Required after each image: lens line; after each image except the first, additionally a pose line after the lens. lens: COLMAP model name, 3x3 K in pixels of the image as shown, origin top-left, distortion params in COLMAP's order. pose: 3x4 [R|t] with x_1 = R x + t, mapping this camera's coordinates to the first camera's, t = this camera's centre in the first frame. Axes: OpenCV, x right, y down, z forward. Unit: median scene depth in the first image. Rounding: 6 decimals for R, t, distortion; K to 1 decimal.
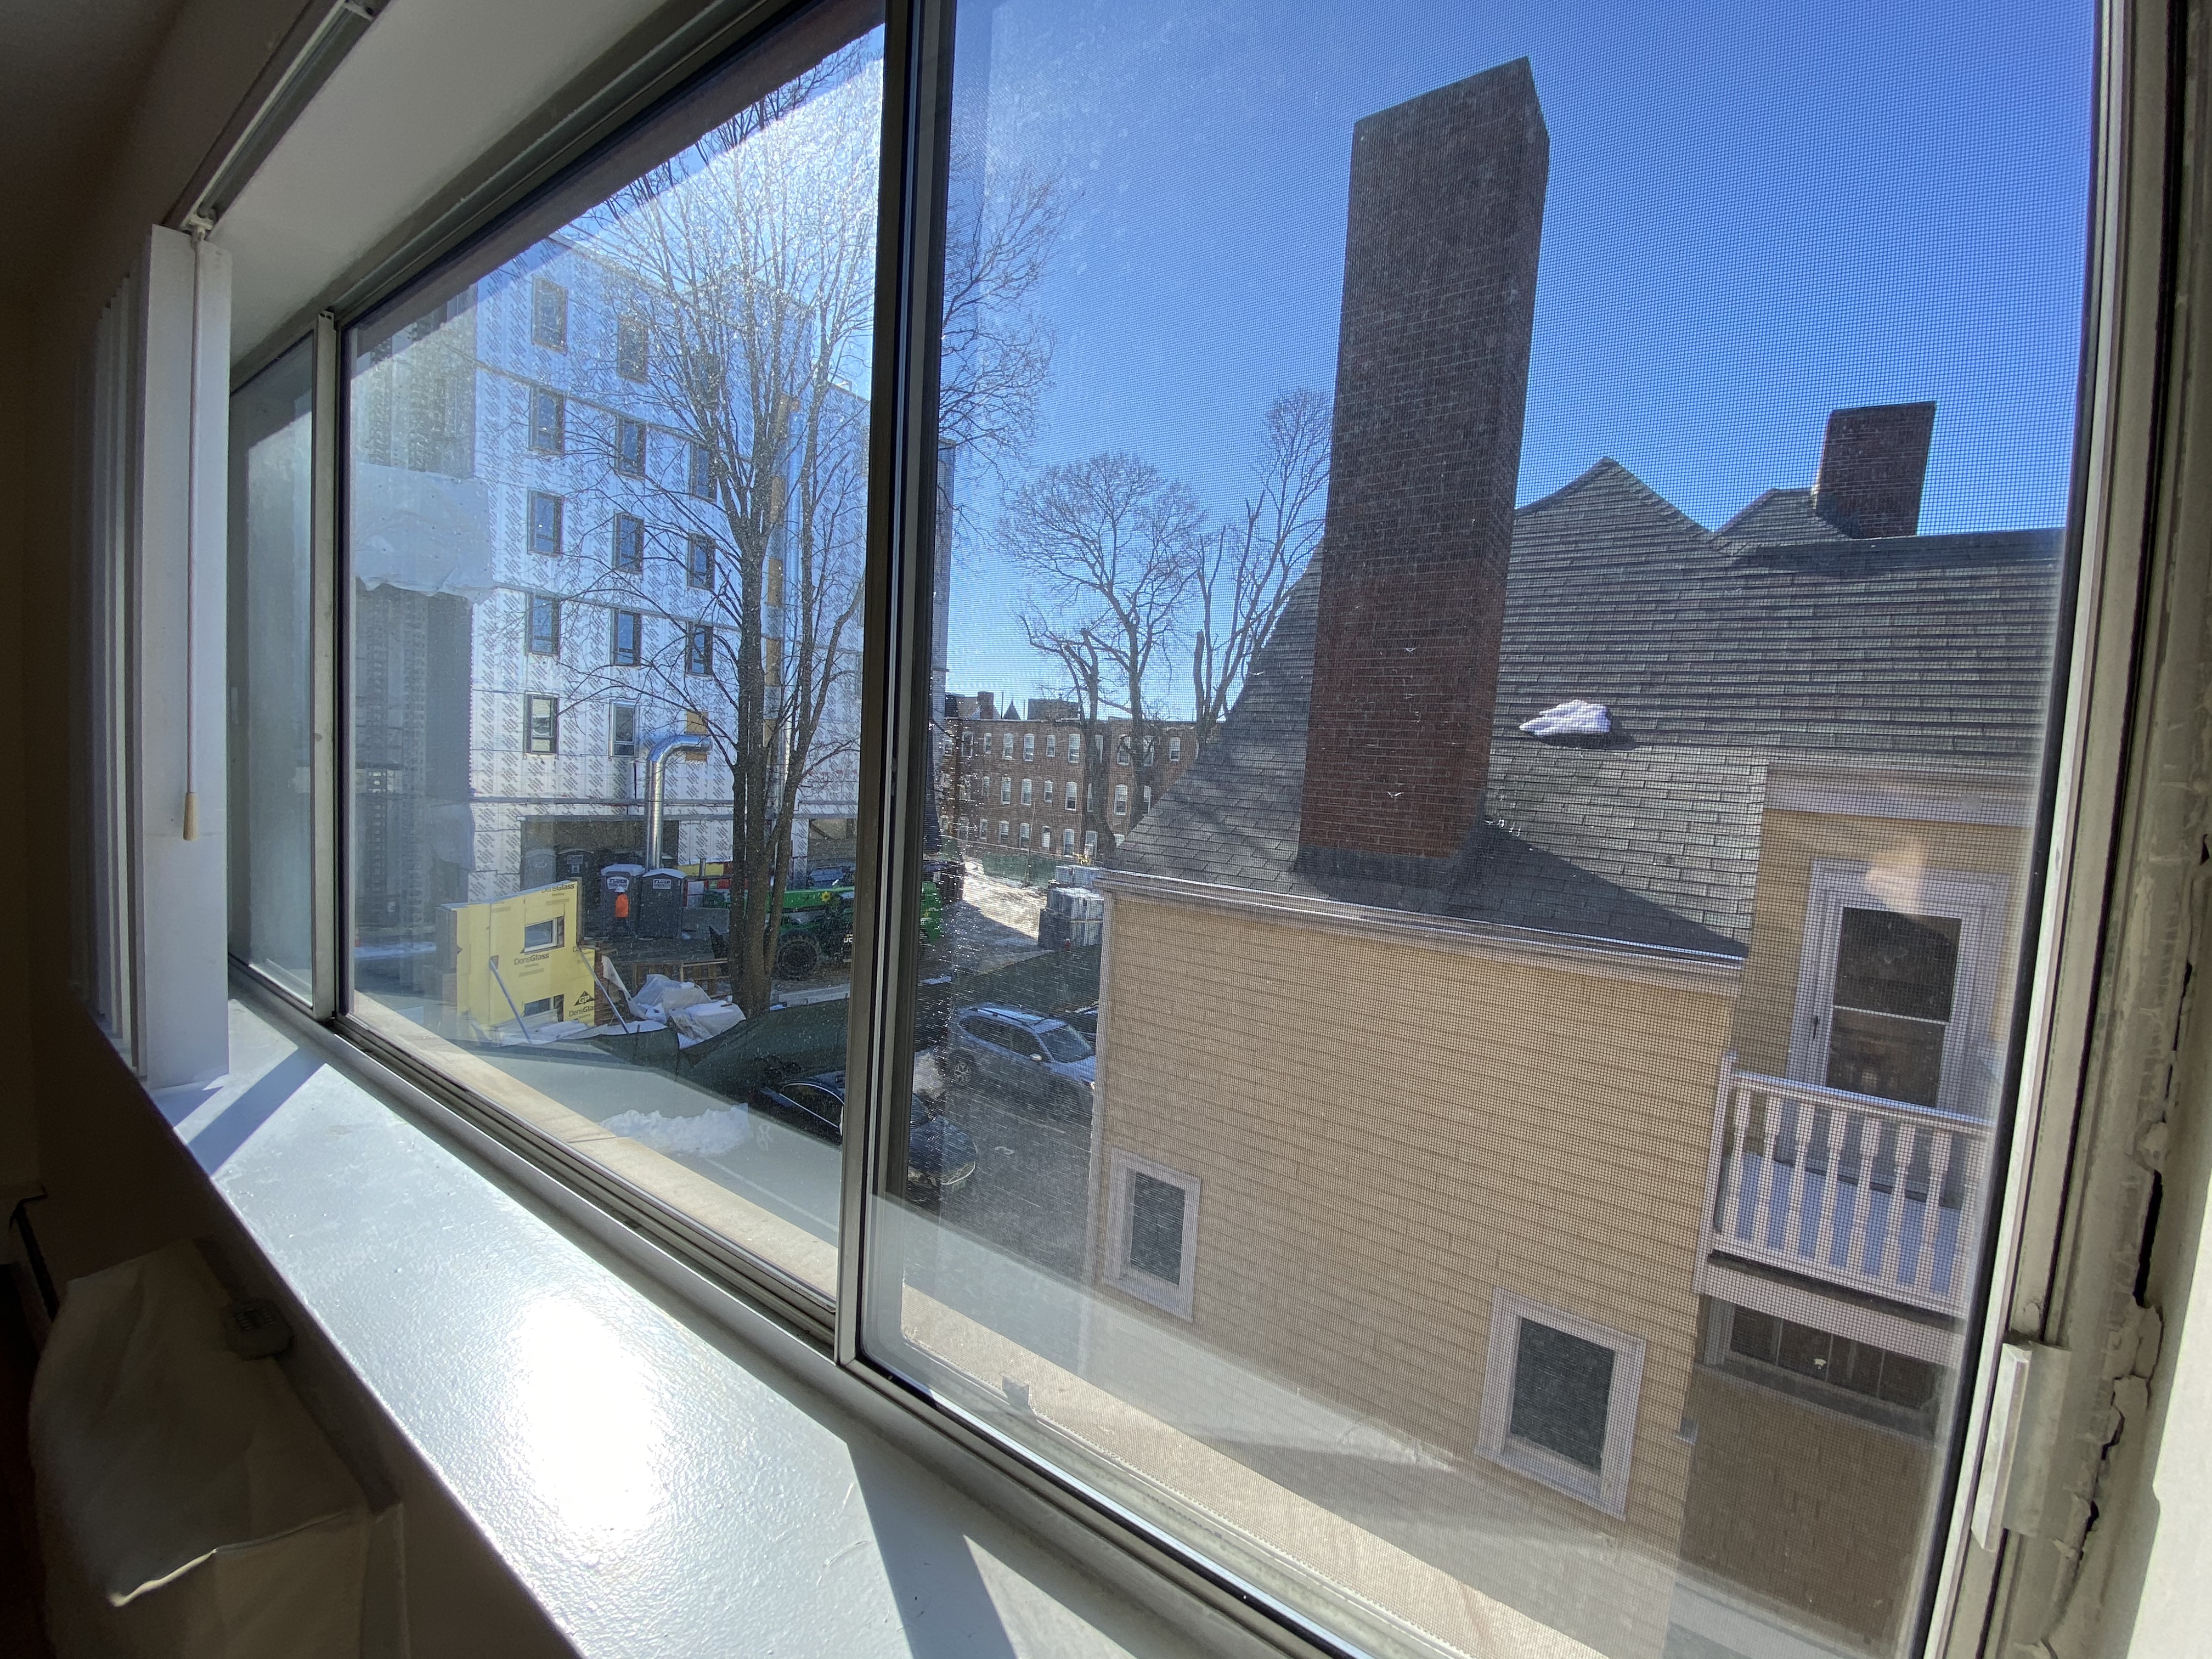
lens RADIAL K [[900.1, 0, 1106.0], [0, 900.1, 829.5], [0, 0, 1]] dist [-0.000884, -0.000408]
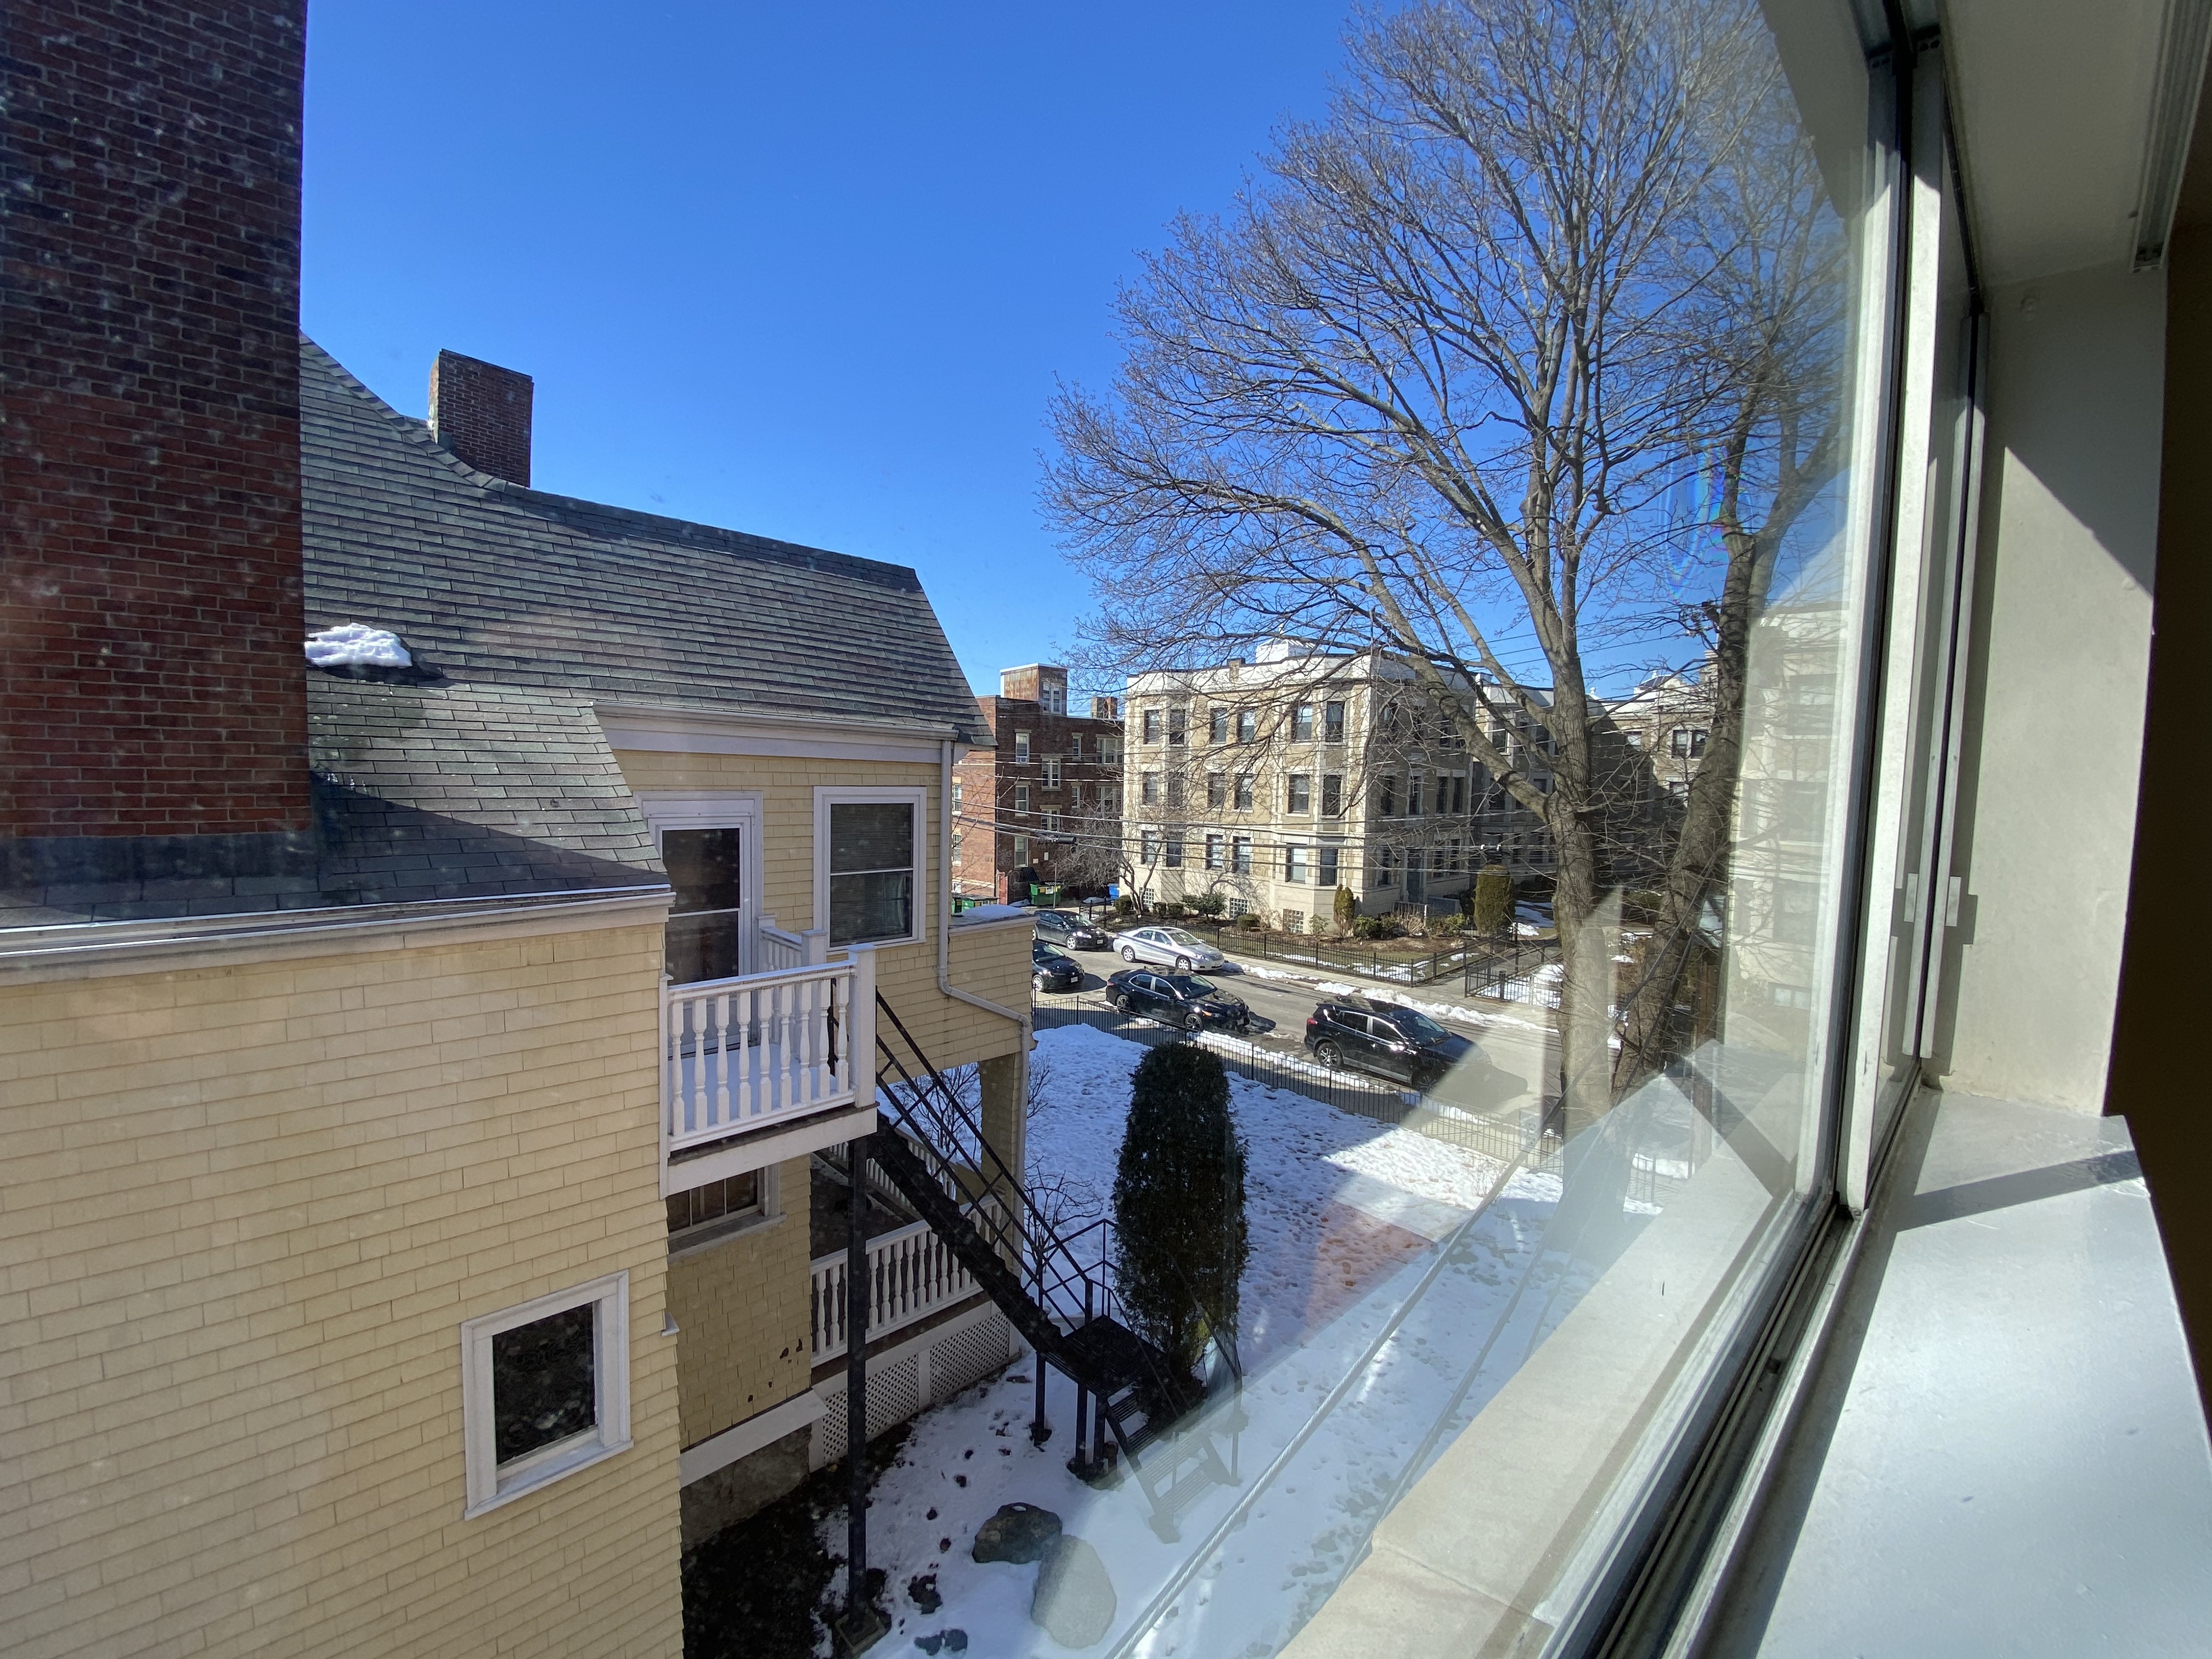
lens RADIAL K [[900.1, 0, 1106.0], [0, 900.1, 829.5], [0, 0, 1]] dist [-0.000884, -0.000408]
pose [[0.196258, -0.120757, 0.973088, -0.206338], [0.053117, 0.992240, 0.112421, -0.016005], [-0.979113, 0.029624, 0.201149, 0.210789]]
